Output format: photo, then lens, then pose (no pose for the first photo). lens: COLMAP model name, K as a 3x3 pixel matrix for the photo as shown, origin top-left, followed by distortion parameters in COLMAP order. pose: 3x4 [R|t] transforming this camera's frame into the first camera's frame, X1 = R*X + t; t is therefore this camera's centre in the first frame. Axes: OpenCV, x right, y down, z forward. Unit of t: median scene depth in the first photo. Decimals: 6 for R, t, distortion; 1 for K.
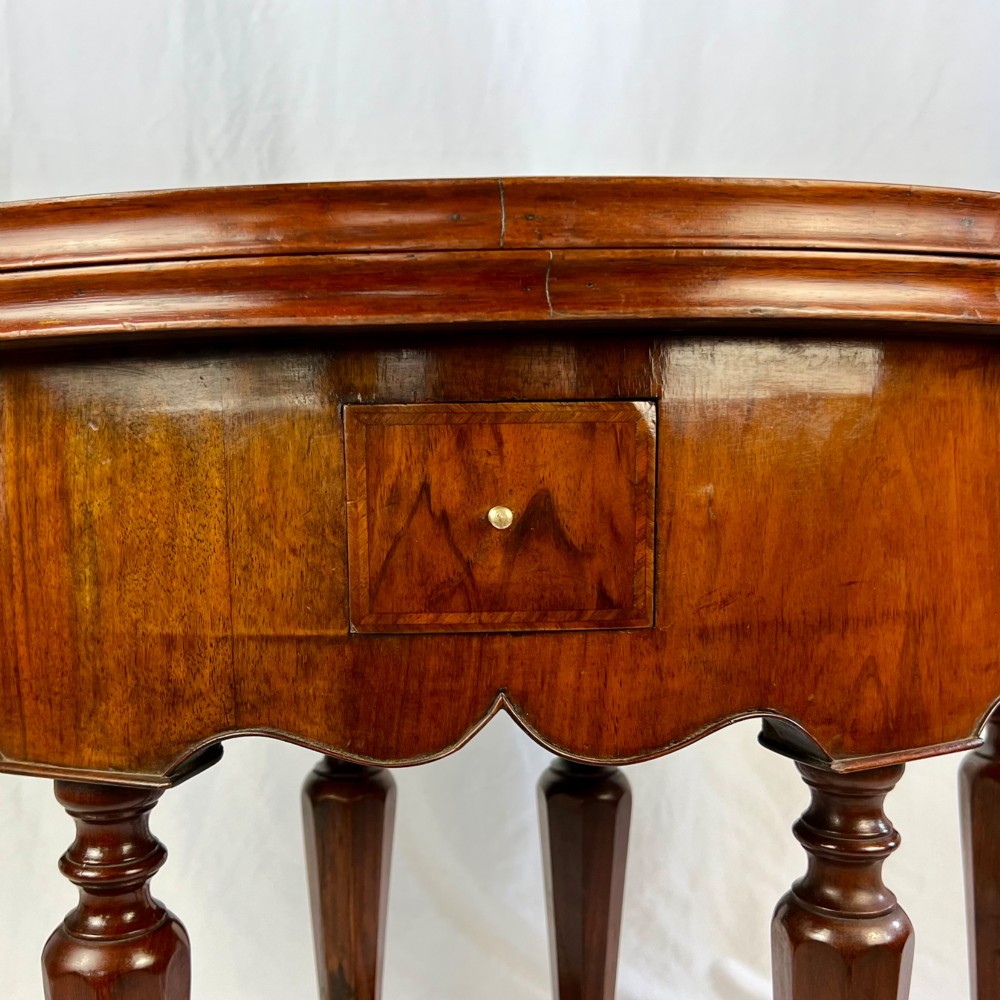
lens RADIAL K [[1291.4, 0, 421.1], [0, 1291.4, 537.5], [0, 0, 1]] dist [0.015125, -0.023817]
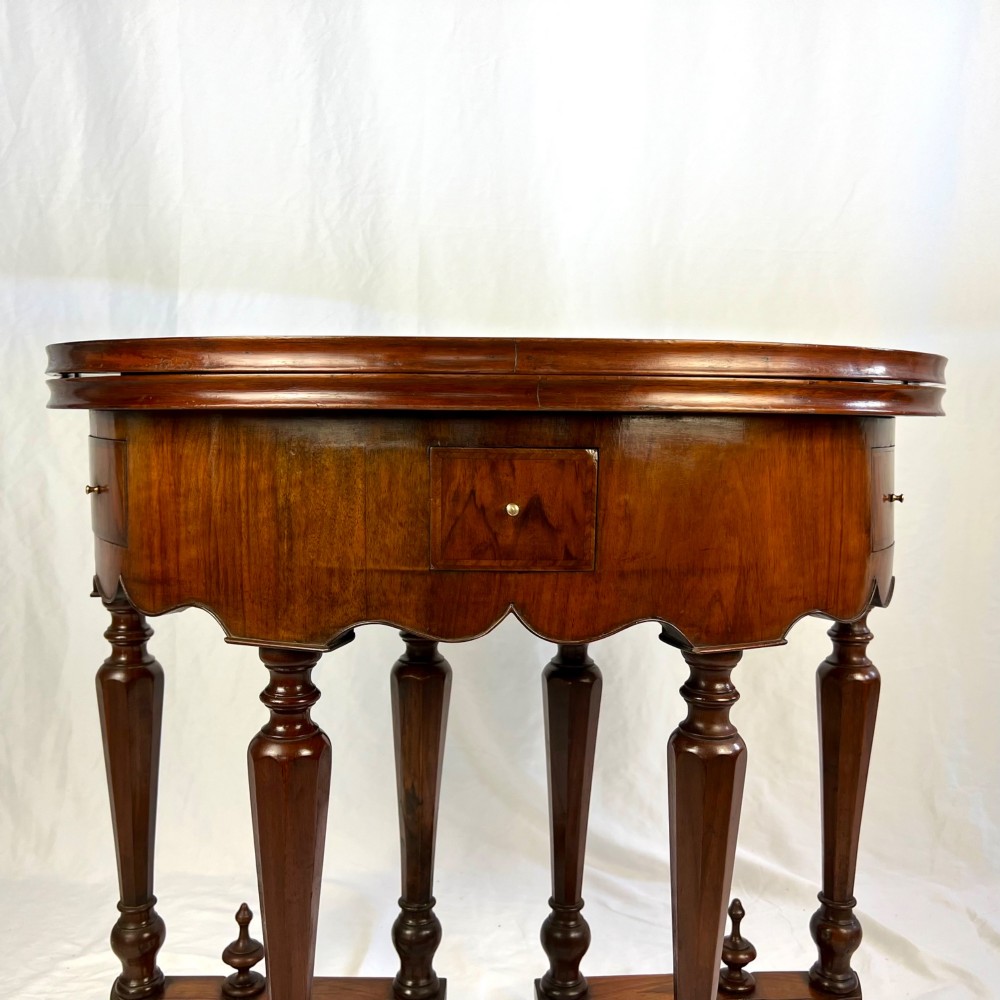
lens RADIAL K [[1177.1, 0, 500.0], [0, 1177.1, 500.0], [0, 0, 1]] dist [0.099257, -0.742916]
pose [[0.999438, 0.027188, 0.019631, 0.008941], [-0.027252, 0.999624, 0.002982, -0.032464], [-0.019542, -0.003515, 0.999803, -0.676125]]
